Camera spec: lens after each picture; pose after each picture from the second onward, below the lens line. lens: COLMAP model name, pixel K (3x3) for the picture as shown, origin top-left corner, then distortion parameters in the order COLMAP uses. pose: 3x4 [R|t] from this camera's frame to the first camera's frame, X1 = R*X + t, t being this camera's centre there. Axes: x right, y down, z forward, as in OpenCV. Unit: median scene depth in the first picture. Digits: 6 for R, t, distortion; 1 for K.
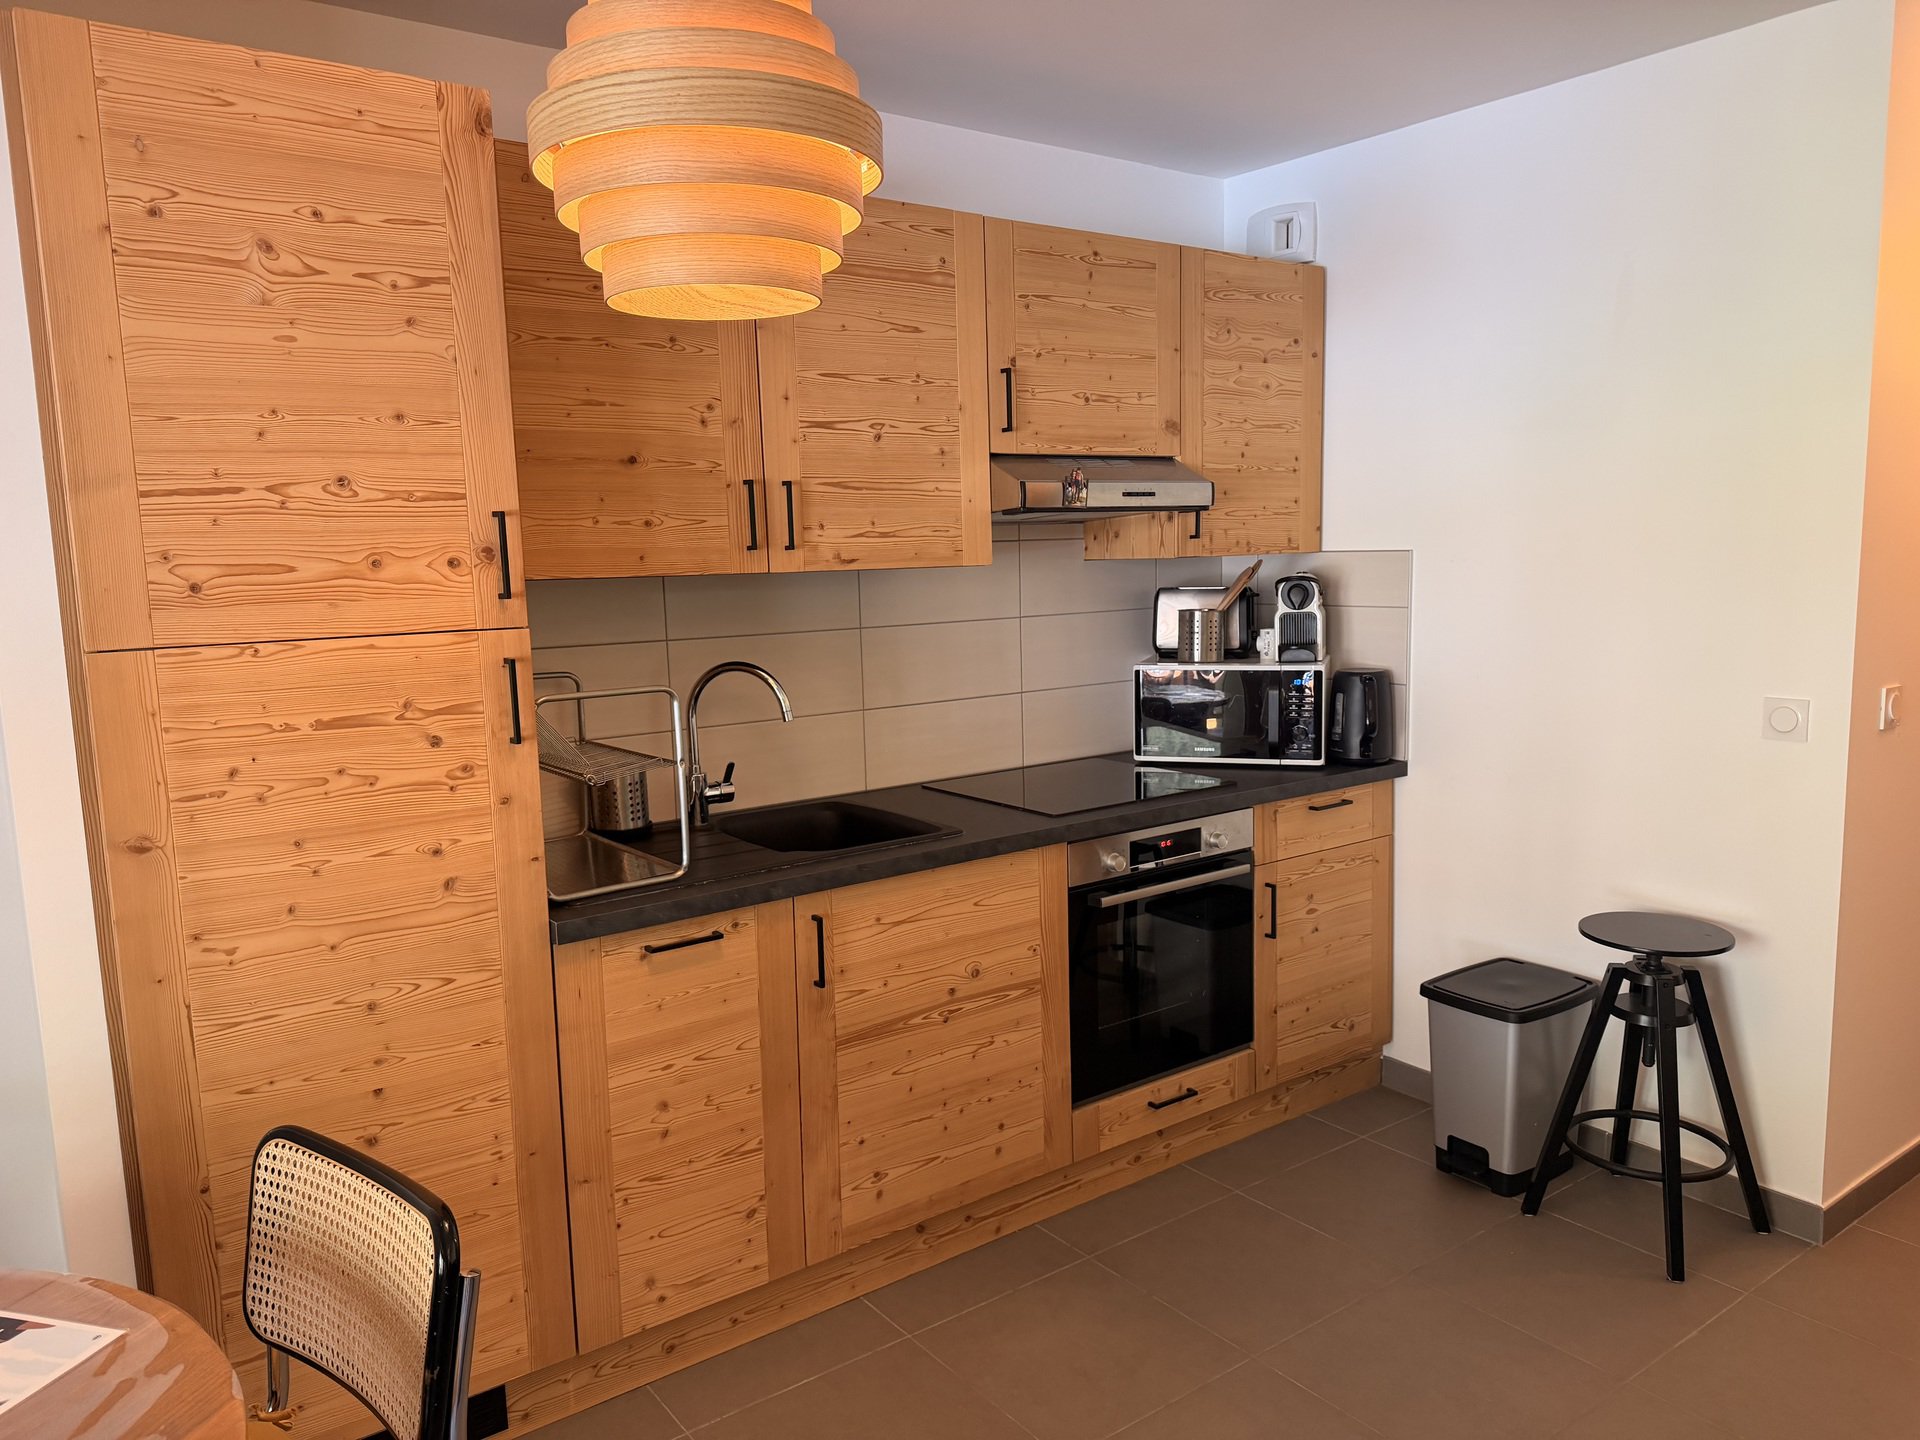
lens RADIAL K [[1346.8, 0, 960.0], [0, 1346.8, 720.0], [0, 0, 1]] dist [0.138611, -0.208677]
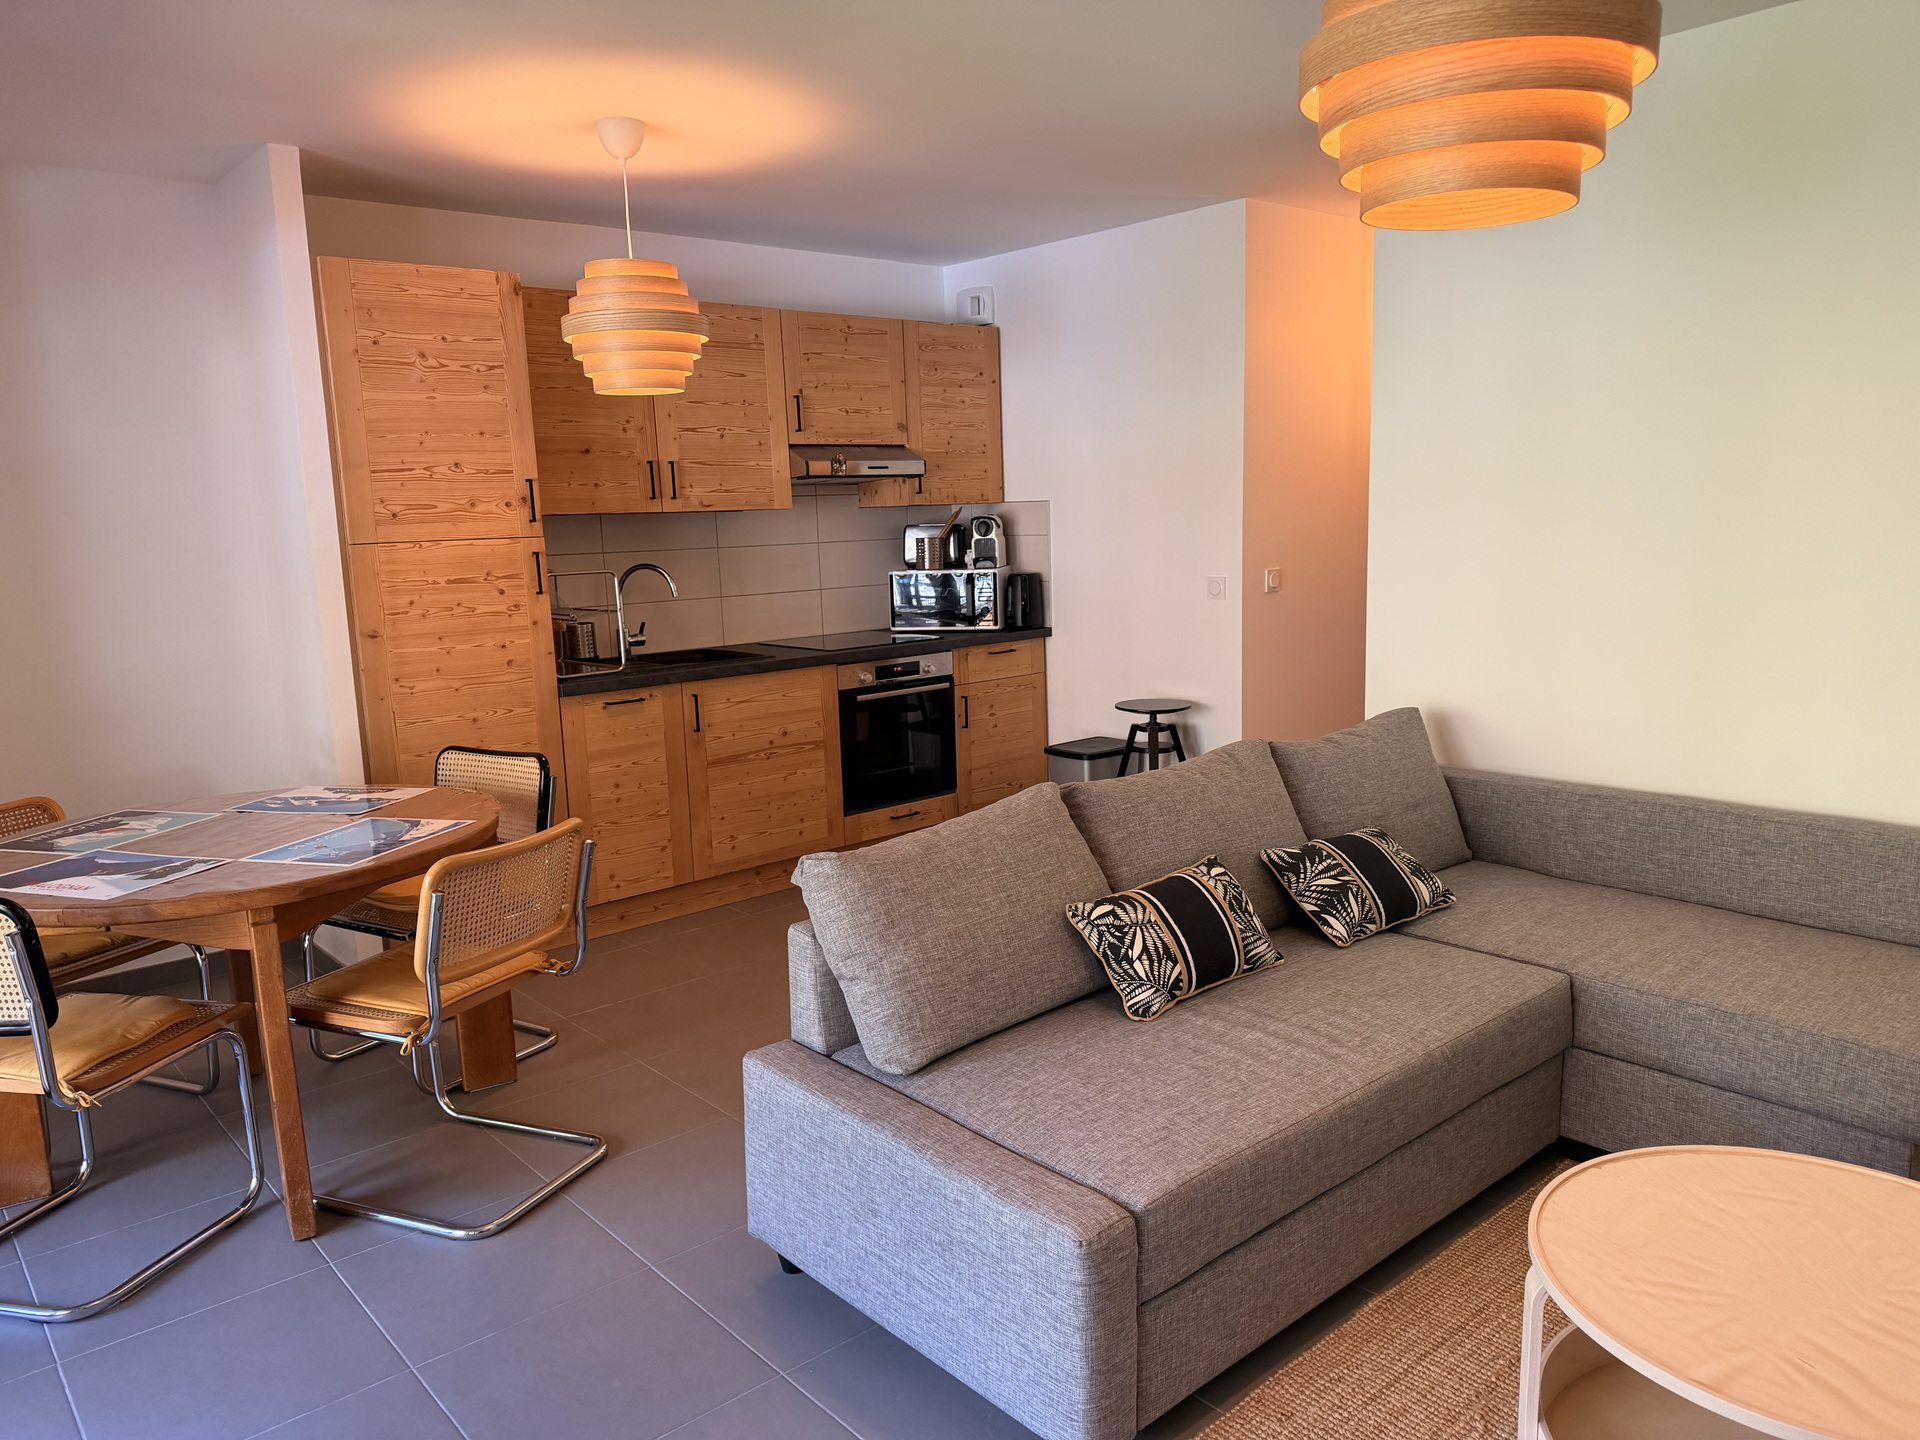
lens RADIAL K [[1346.8, 0, 960.0], [0, 1346.8, 720.0], [0, 0, 1]] dist [0.138611, -0.208677]
pose [[0.996311, -0.022004, 0.082943, 0.098437], [0.019888, 0.999458, 0.026249, 0.128996], [-0.083476, -0.024503, 0.996209, -0.848980]]
